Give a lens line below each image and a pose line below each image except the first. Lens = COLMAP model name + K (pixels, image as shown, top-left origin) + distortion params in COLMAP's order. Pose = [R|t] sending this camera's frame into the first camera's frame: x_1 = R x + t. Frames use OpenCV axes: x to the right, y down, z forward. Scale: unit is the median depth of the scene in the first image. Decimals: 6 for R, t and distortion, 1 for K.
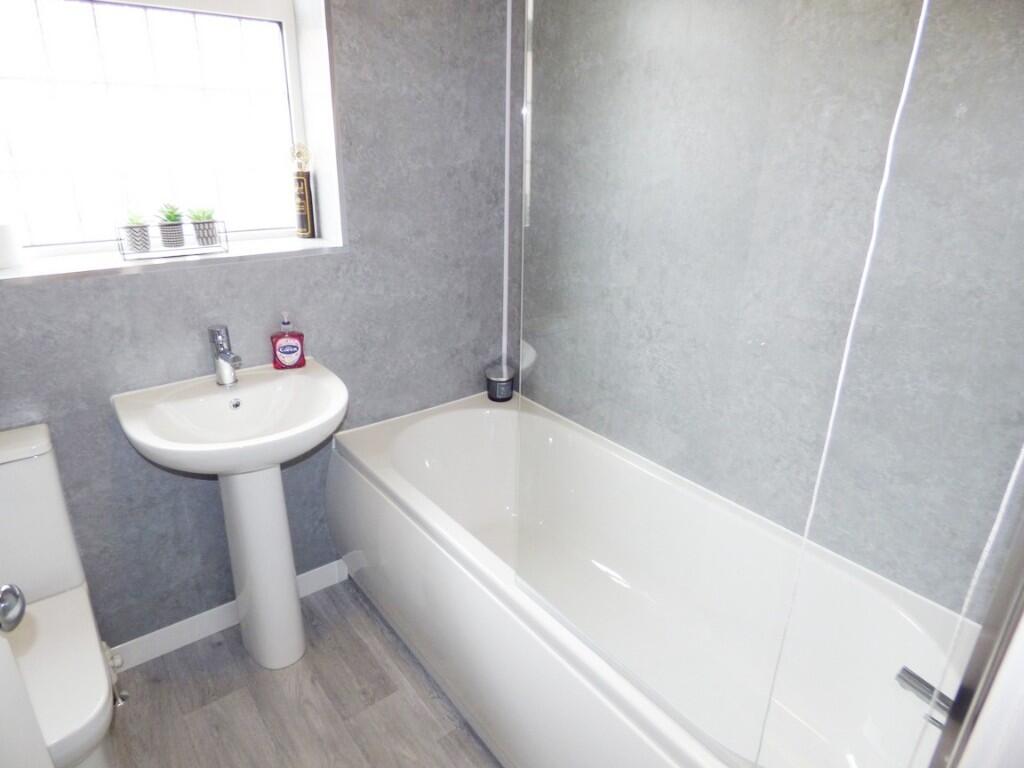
lens RADIAL K [[617.6, 0, 510.8], [0, 617.6, 375.3], [0, 0, 1]] dist [0.001757, -0.019842]
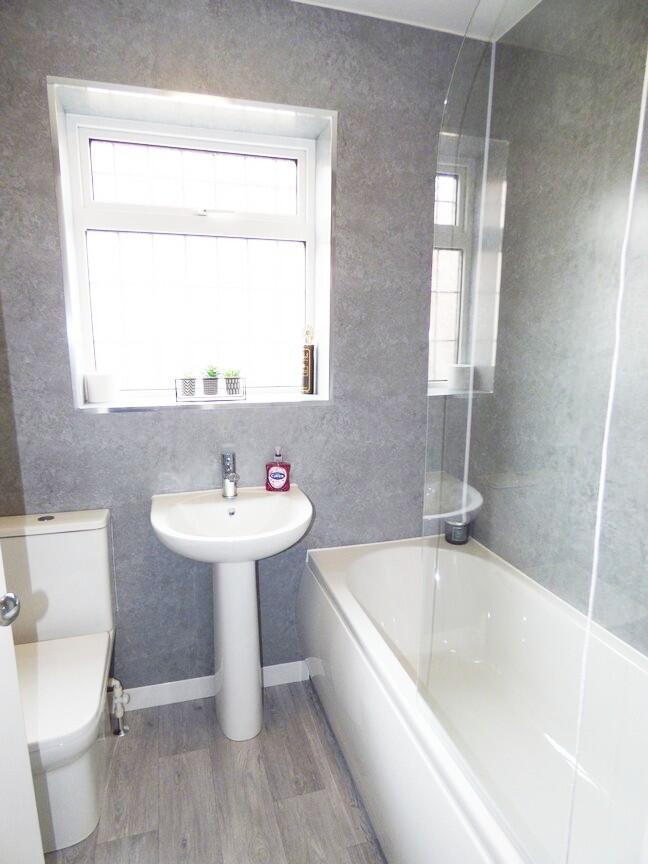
lens RADIAL K [[521.1, 0, 324.0], [0, 521.1, 432.0], [0, 0, 1]] dist [0.001757, -0.019842]
pose [[0.930747, 0.057472, -0.361118, 0.114626], [-0.121551, 0.980040, -0.157313, 0.026858], [0.344869, 0.190312, 0.919155, 0.016935]]
